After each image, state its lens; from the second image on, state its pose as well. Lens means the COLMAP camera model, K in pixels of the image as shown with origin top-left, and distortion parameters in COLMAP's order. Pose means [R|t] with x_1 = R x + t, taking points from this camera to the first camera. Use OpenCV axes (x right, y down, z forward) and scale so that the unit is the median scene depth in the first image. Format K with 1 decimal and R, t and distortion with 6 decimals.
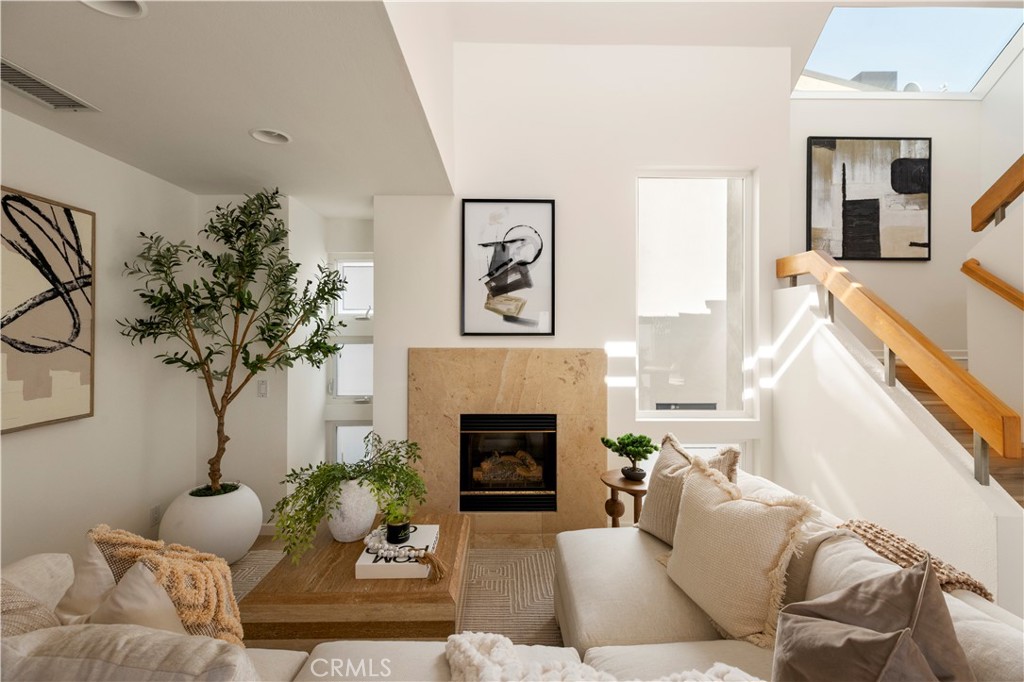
lens RADIAL K [[467.0, 0, 509.8], [0, 467.0, 335.6], [0, 0, 1]] dist [0.002960, 0.000402]
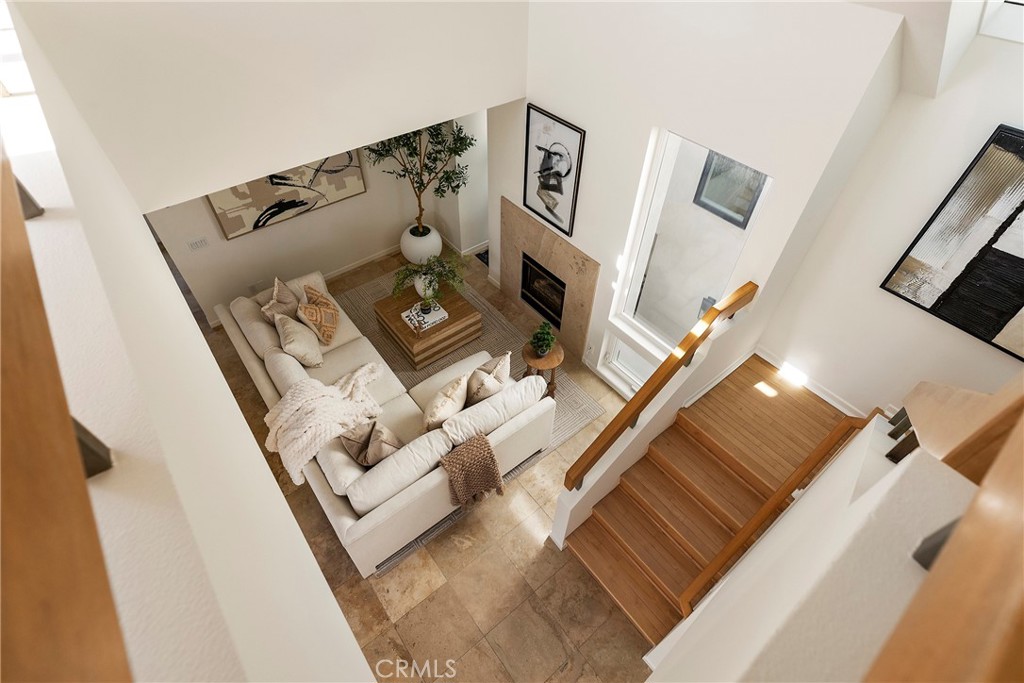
lens RADIAL K [[497.3, 0, 512.8], [0, 497.3, 341.0], [0, 0, 1]] dist [-0.019274, -0.000375]
pose [[0.600770, 0.594109, -0.534892, 0.899969], [-0.016568, 0.678208, 0.734683, -0.803554], [0.799250, -0.432513, 0.417291, 0.181930]]
